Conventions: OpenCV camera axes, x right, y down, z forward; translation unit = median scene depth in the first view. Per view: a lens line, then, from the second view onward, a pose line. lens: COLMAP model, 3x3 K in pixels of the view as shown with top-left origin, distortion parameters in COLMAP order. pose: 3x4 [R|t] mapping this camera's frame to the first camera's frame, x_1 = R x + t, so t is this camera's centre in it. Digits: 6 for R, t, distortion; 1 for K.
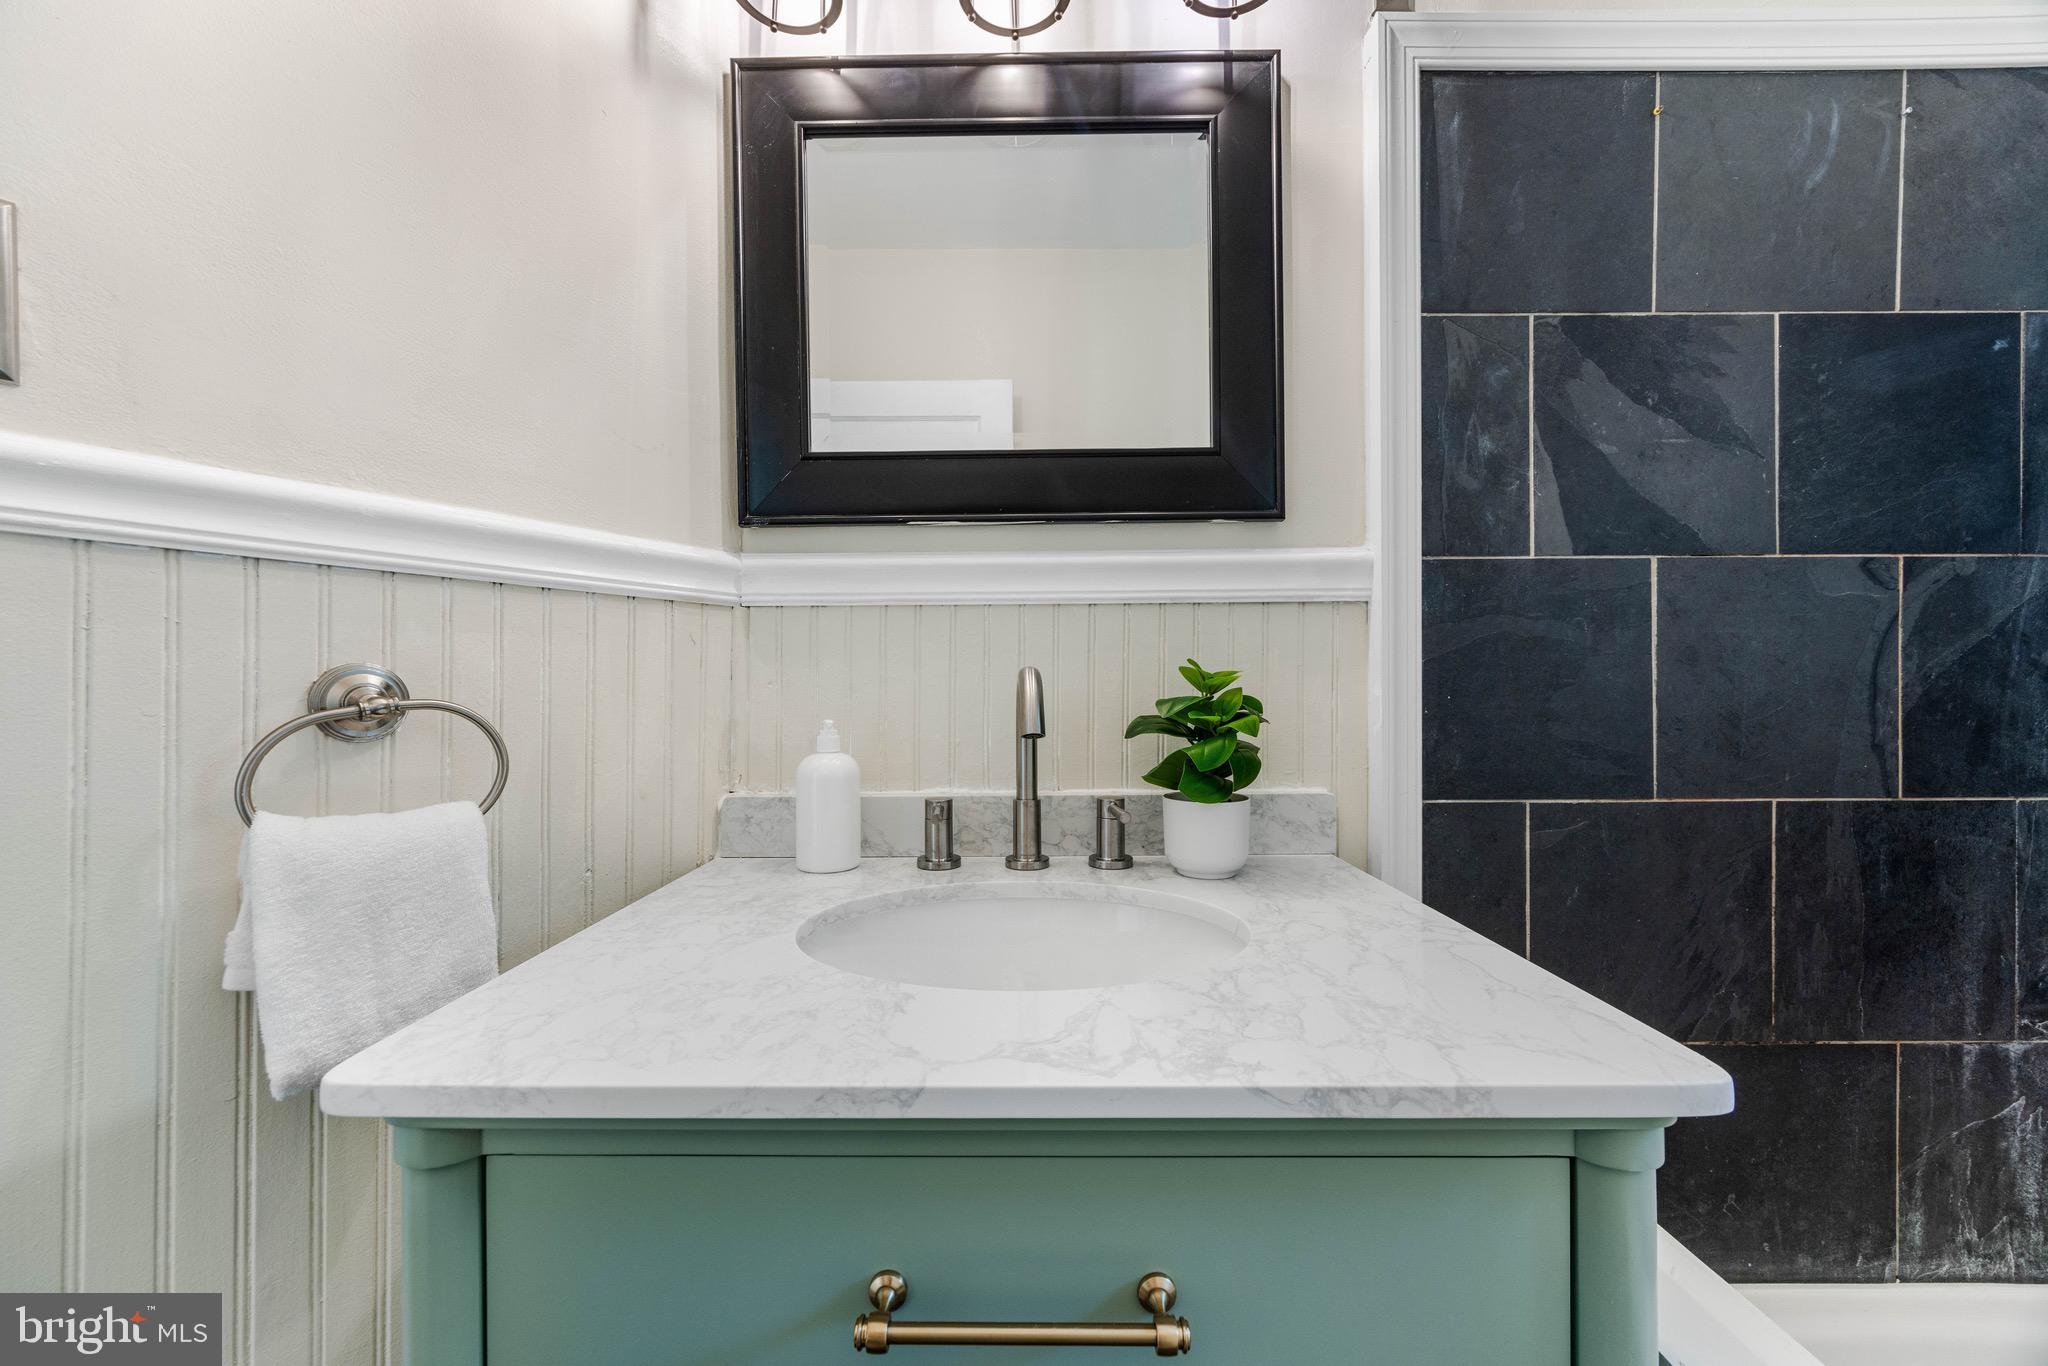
lens RADIAL K [[774.7, 0, 1024.1], [0, 774.7, 687.7], [0, 0, 1]] dist [-0.004202, 0.000928]
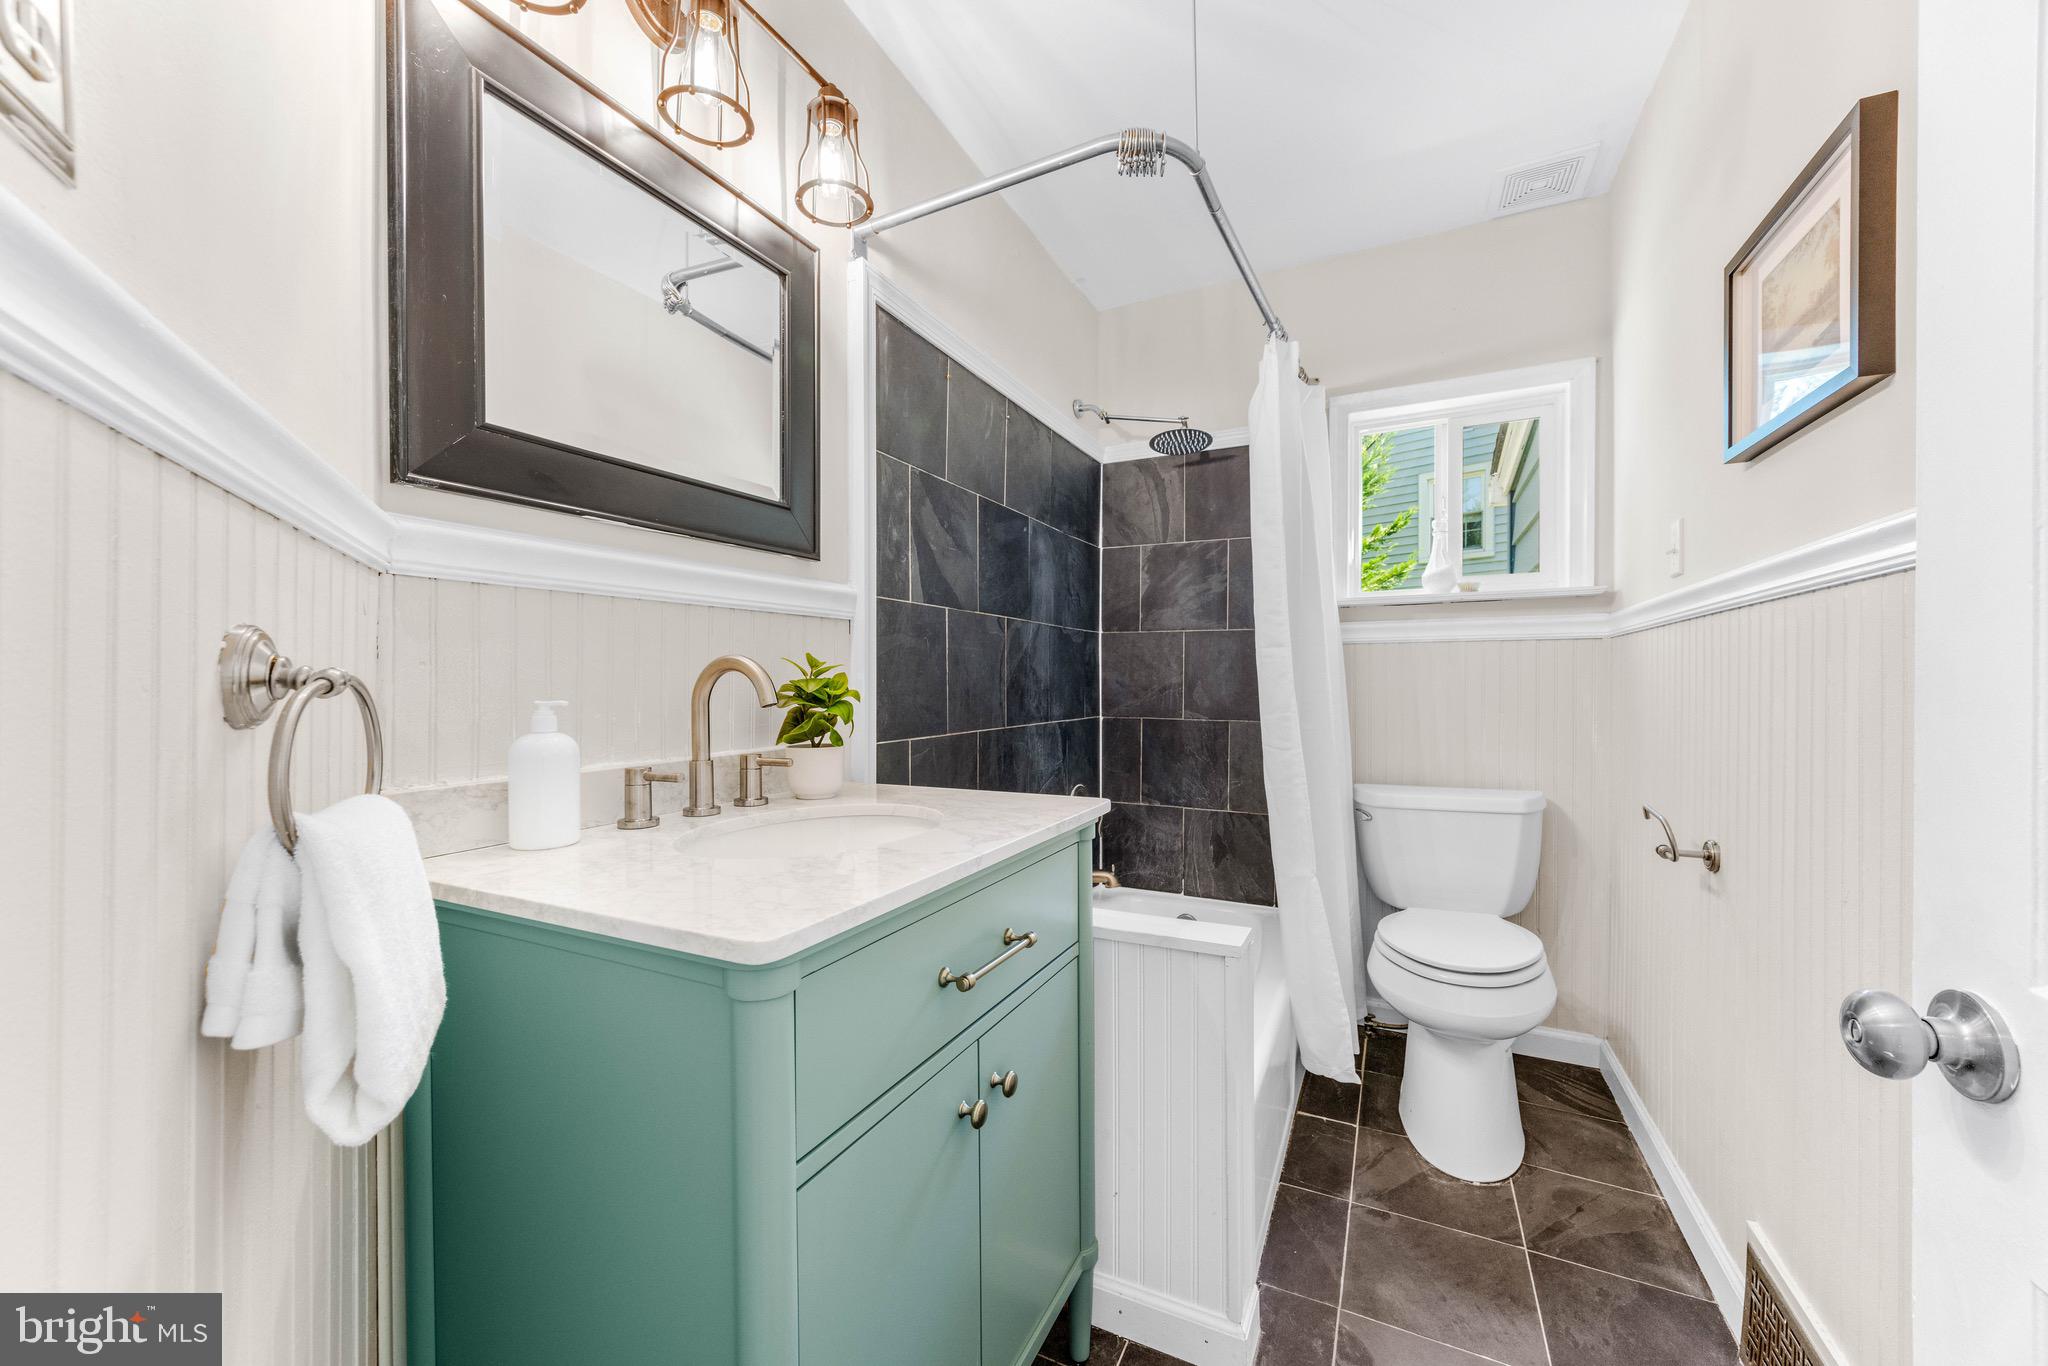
lens RADIAL K [[774.7, 0, 1027.6], [0, 774.7, 683.3], [0, 0, 1]] dist [-0.004202, 0.000928]
pose [[0.432627, -0.000982, 0.901572, -0.835111], [0.000307, 1.000000, 0.000942, 0.016812], [-0.901573, -0.000131, 0.432627, -0.013728]]
